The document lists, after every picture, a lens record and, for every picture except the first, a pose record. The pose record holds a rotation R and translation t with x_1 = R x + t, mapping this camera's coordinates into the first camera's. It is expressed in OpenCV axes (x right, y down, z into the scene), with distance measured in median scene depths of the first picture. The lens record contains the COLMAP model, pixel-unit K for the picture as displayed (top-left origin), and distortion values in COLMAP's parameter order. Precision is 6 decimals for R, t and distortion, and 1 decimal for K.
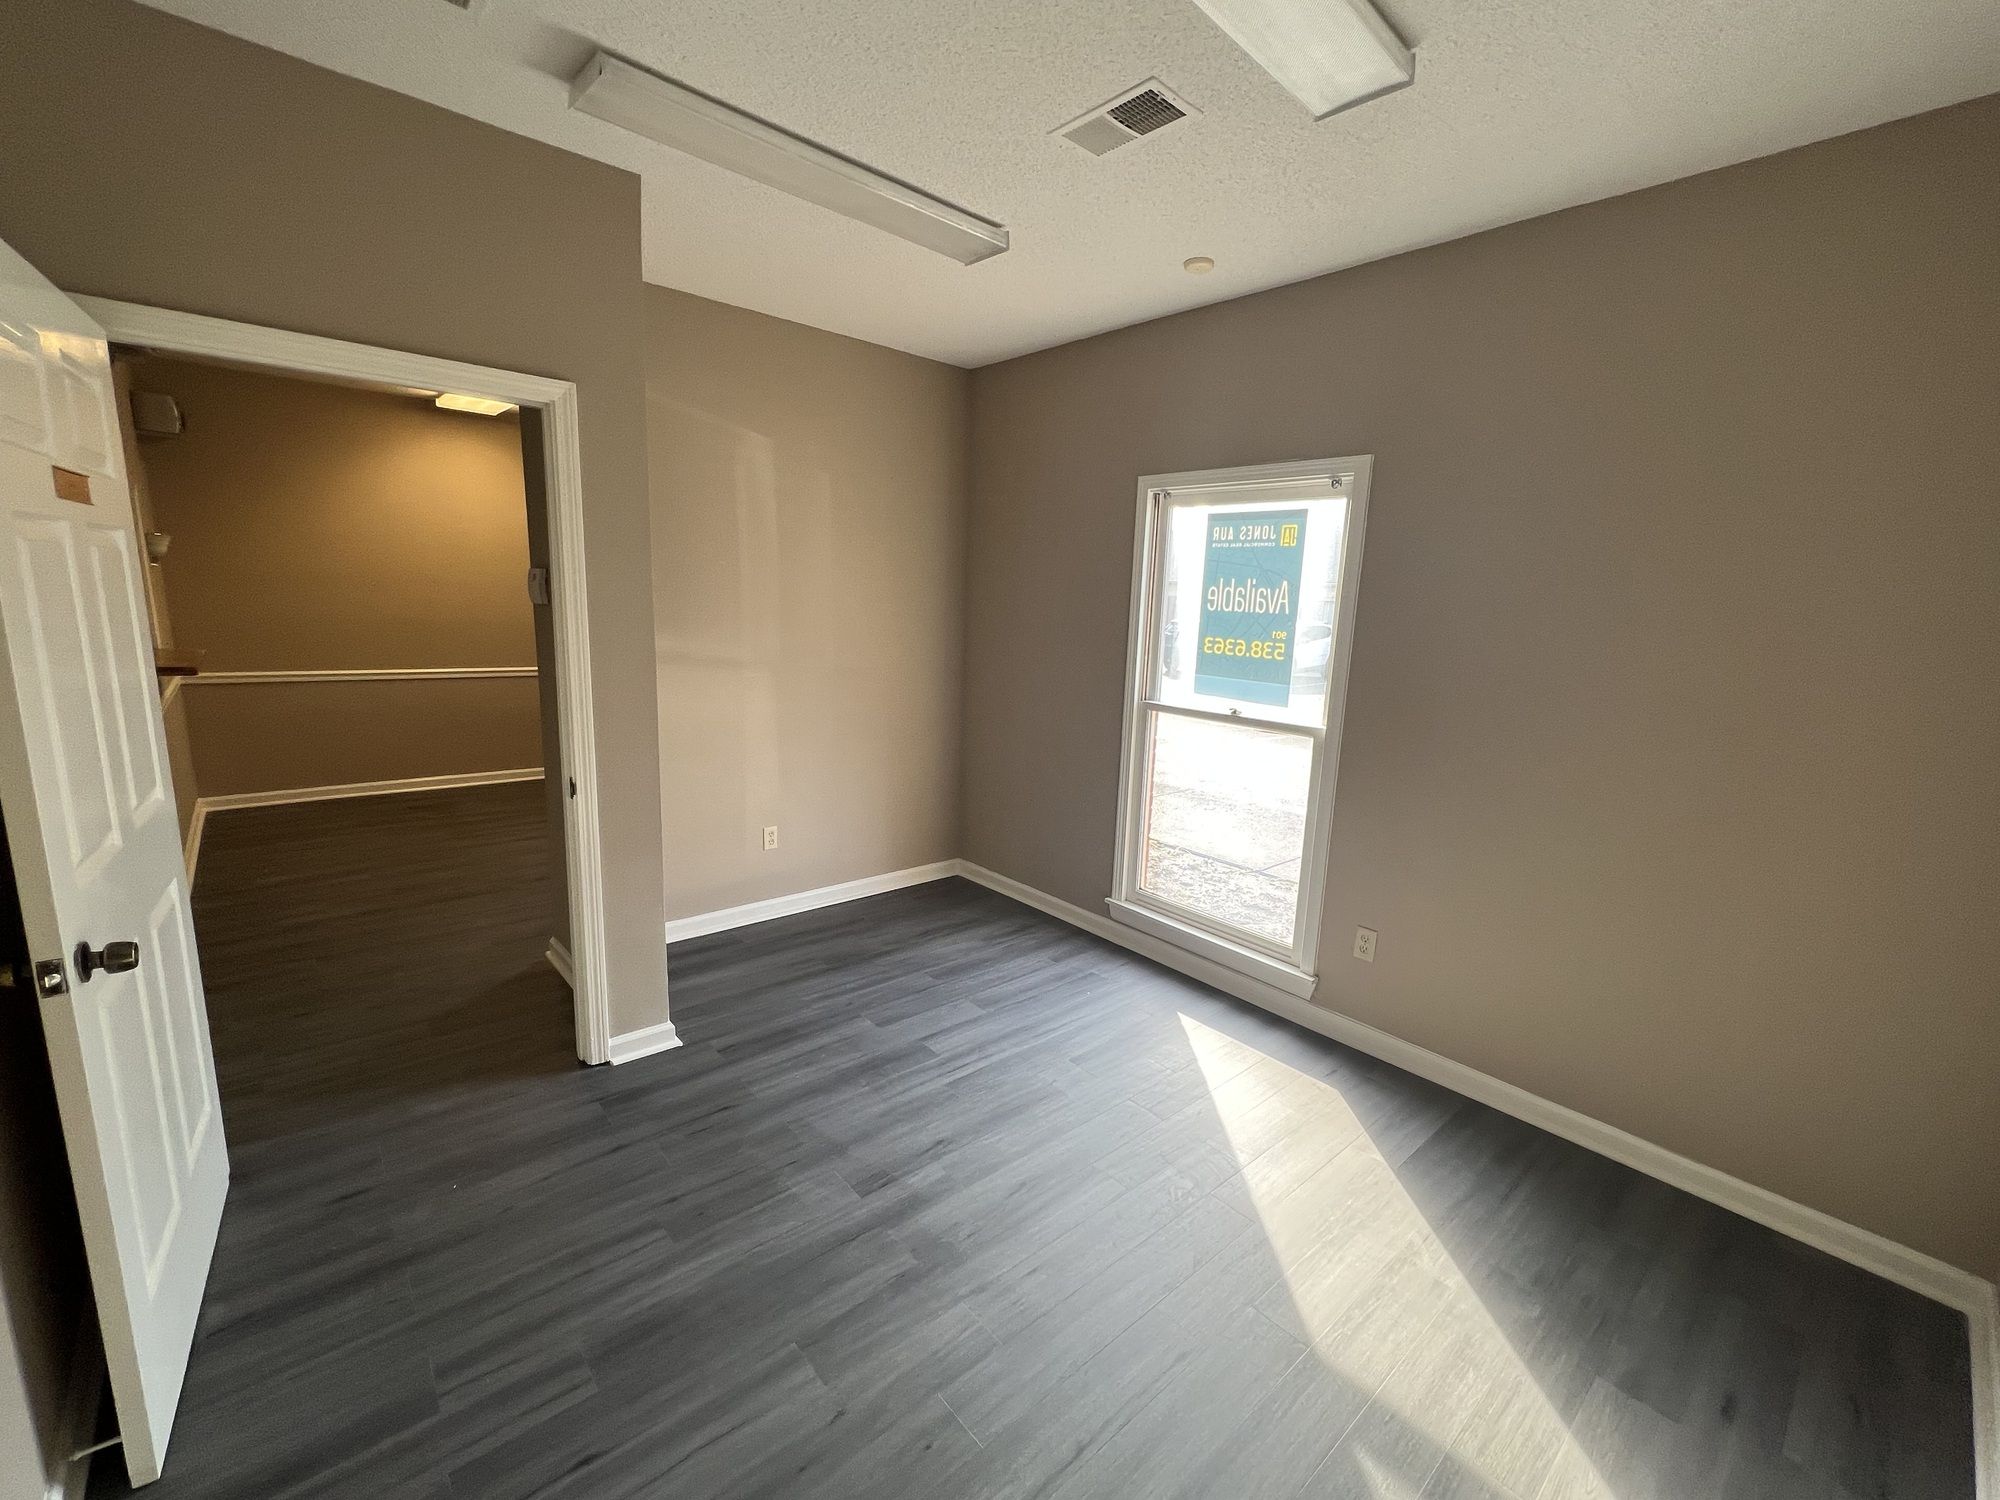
lens RADIAL K [[836.0, 0, 1006.5], [0, 836.0, 758.7], [0, 0, 1]] dist [0.001346, 0.000596]
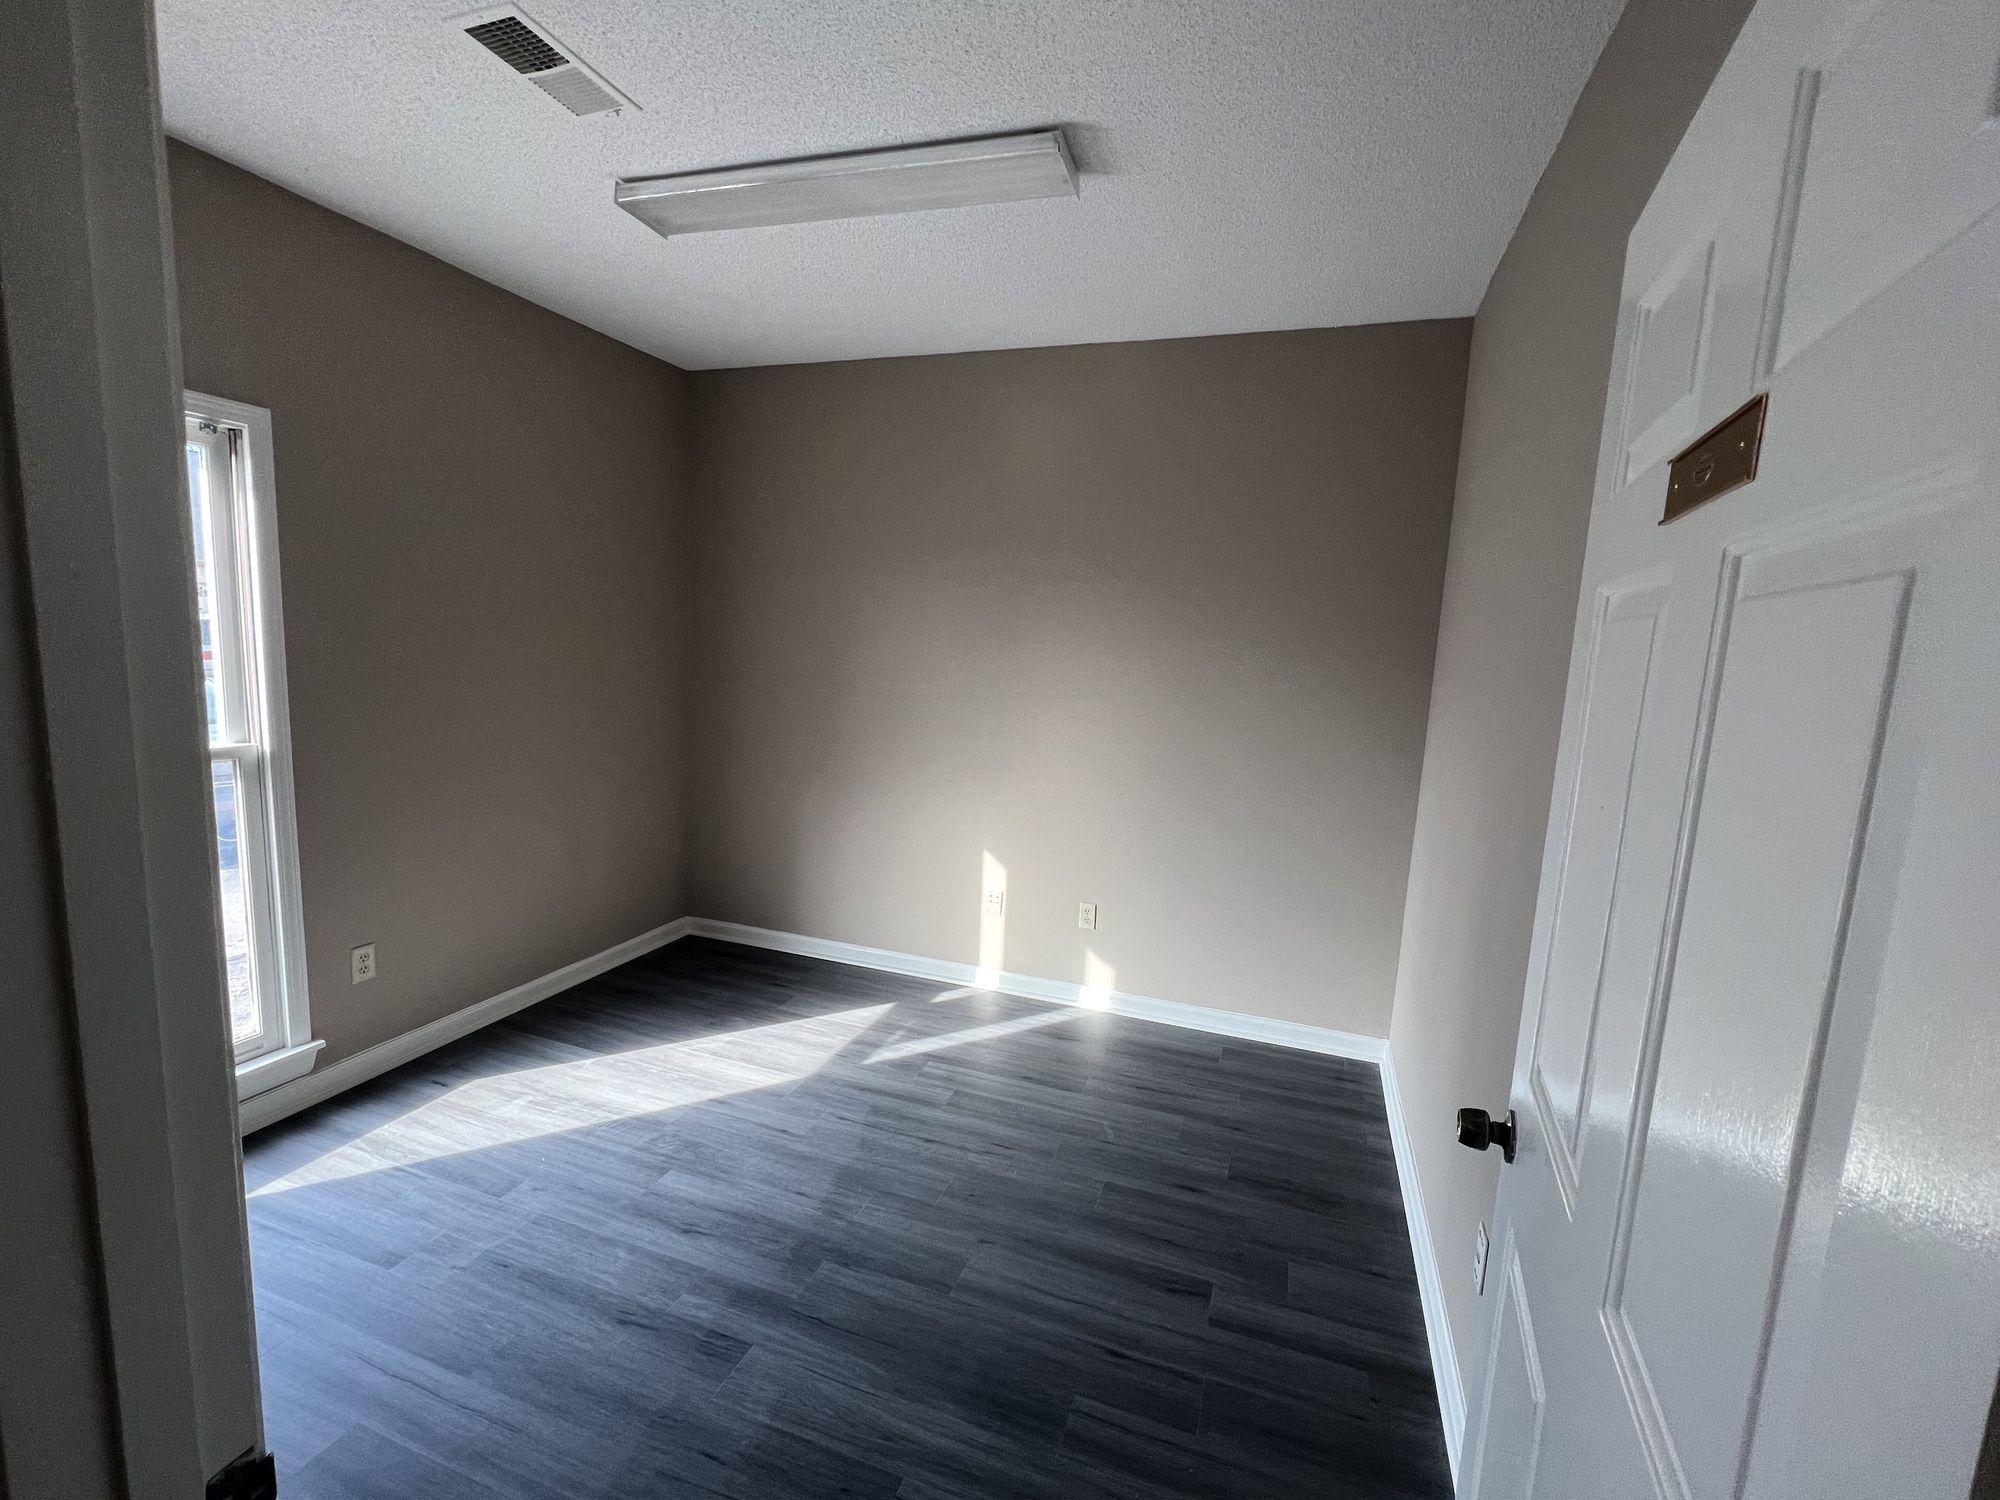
lens RADIAL K [[836.0, 0, 1012.1], [0, 836.0, 753.5], [0, 0, 1]] dist [0.001346, 0.000596]
pose [[-0.488566, -0.176997, 0.854386, -1.012850], [0.097175, 0.962079, 0.254875, -0.250782], [-0.867099, 0.207548, -0.452839, 1.156981]]
